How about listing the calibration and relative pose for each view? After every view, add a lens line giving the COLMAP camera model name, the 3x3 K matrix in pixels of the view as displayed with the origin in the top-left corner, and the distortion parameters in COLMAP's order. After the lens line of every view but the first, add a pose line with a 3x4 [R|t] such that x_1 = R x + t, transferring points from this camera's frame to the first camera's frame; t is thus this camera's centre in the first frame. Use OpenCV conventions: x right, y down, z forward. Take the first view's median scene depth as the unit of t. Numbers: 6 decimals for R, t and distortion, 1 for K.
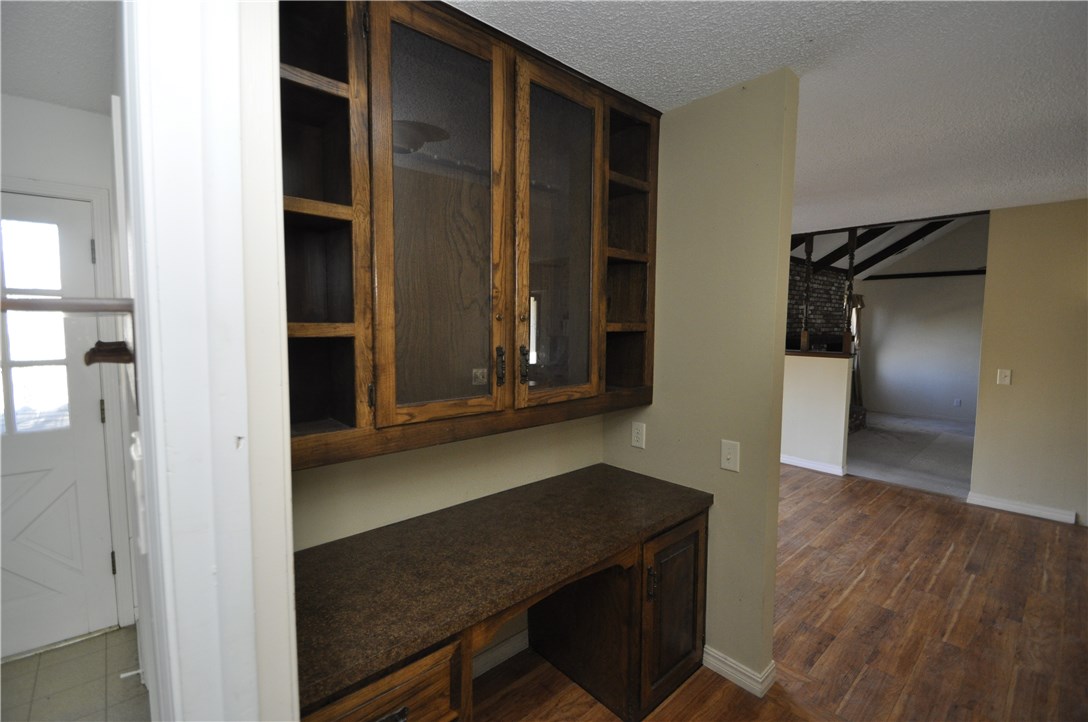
lens RADIAL K [[477.4, 0, 545.4], [0, 477.4, 363.7], [0, 0, 1]] dist [-0.004521, -0.007043]
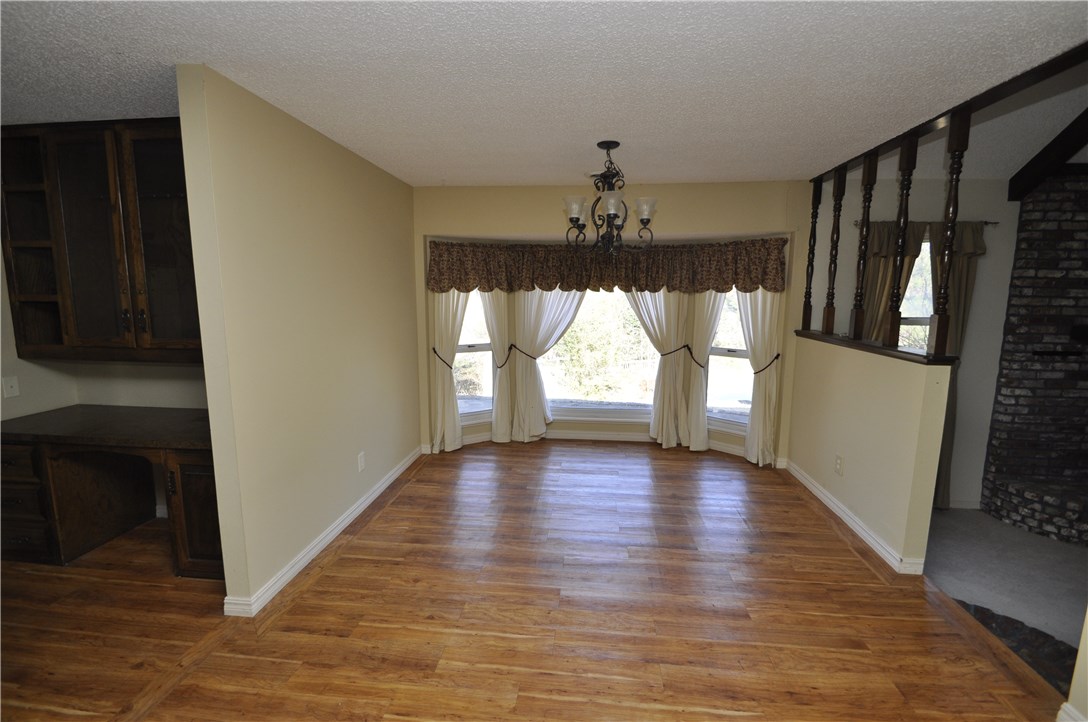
lens RADIAL K [[477.4, 0, 548.2], [0, 477.4, 361.0], [0, 0, 1]] dist [-0.004521, -0.007043]
pose [[0.675842, 0.110021, -0.728789, 0.434195], [-0.065433, 0.993848, 0.089356, -0.020471], [0.734137, -0.012704, 0.678883, 0.192915]]
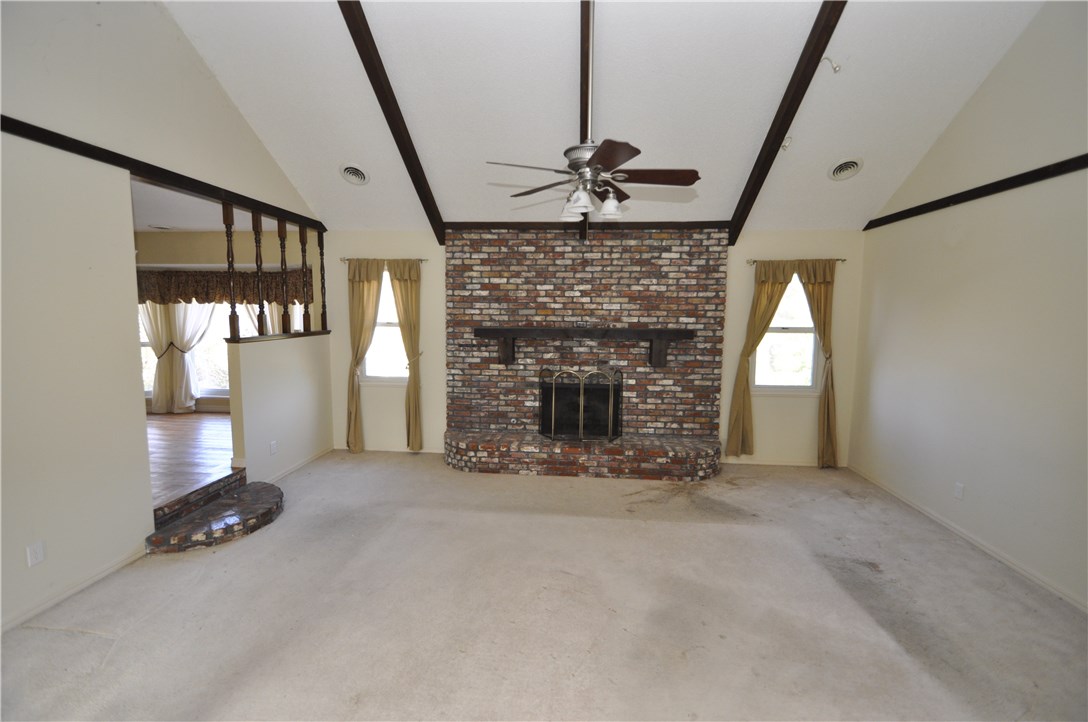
lens RADIAL K [[477.4, 0, 547.2], [0, 477.4, 354.1], [0, 0, 1]] dist [-0.004521, -0.007043]
pose [[0.695391, 0.084484, -0.713648, 1.029439], [-0.068341, 0.996339, 0.051357, -0.051095], [0.715375, 0.013058, 0.698619, 0.465712]]
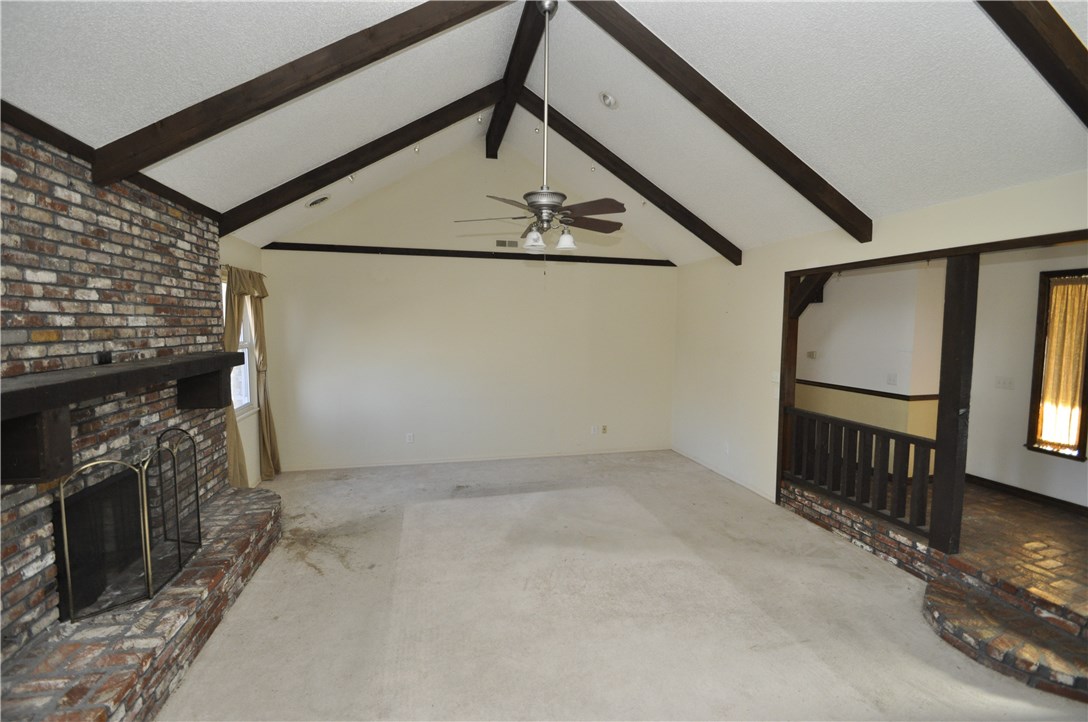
lens RADIAL K [[477.4, 0, 538.1], [0, 477.4, 357.4], [0, 0, 1]] dist [-0.004521, -0.007043]
pose [[0.487735, -0.053636, 0.871342, 0.408481], [0.058448, 0.997878, 0.028708, -0.053826], [-0.871033, 0.036926, 0.489835, 0.549449]]
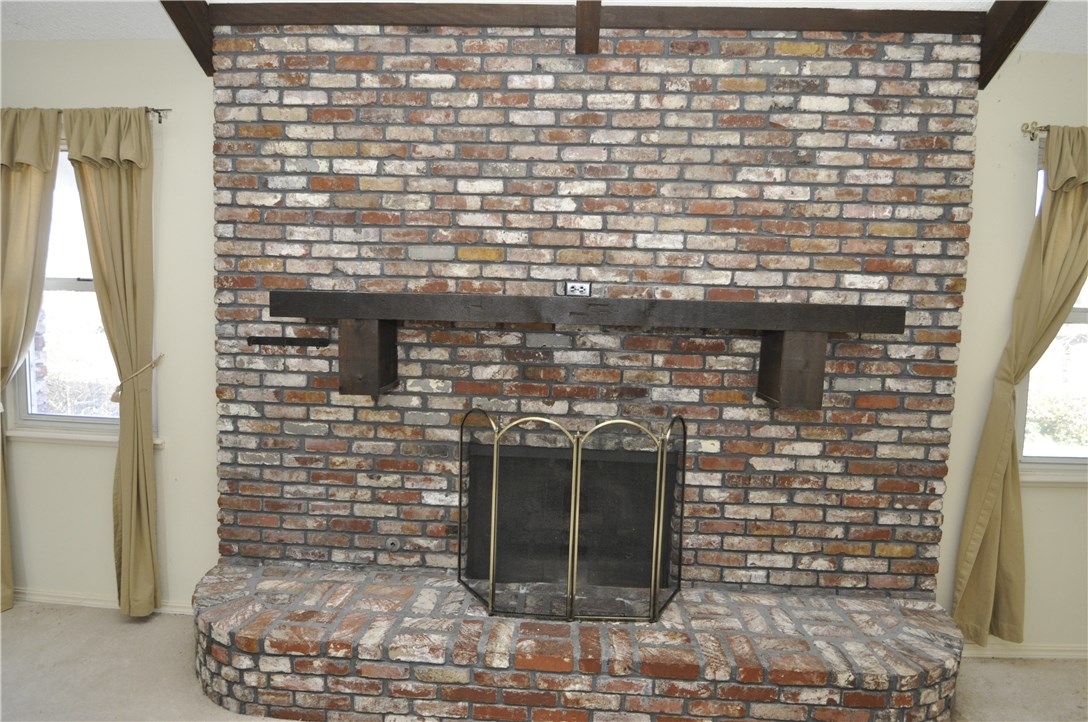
lens RADIAL K [[594.2, 0, 544.5], [0, 594.2, 351.5], [0, 0, 1]] dist [-0.019033, -0.001105]
pose [[0.713034, 0.081991, -0.696319, 0.771910], [-0.086645, 0.995831, 0.028532, -0.035669], [0.695755, 0.039988, 0.717165, 0.752107]]
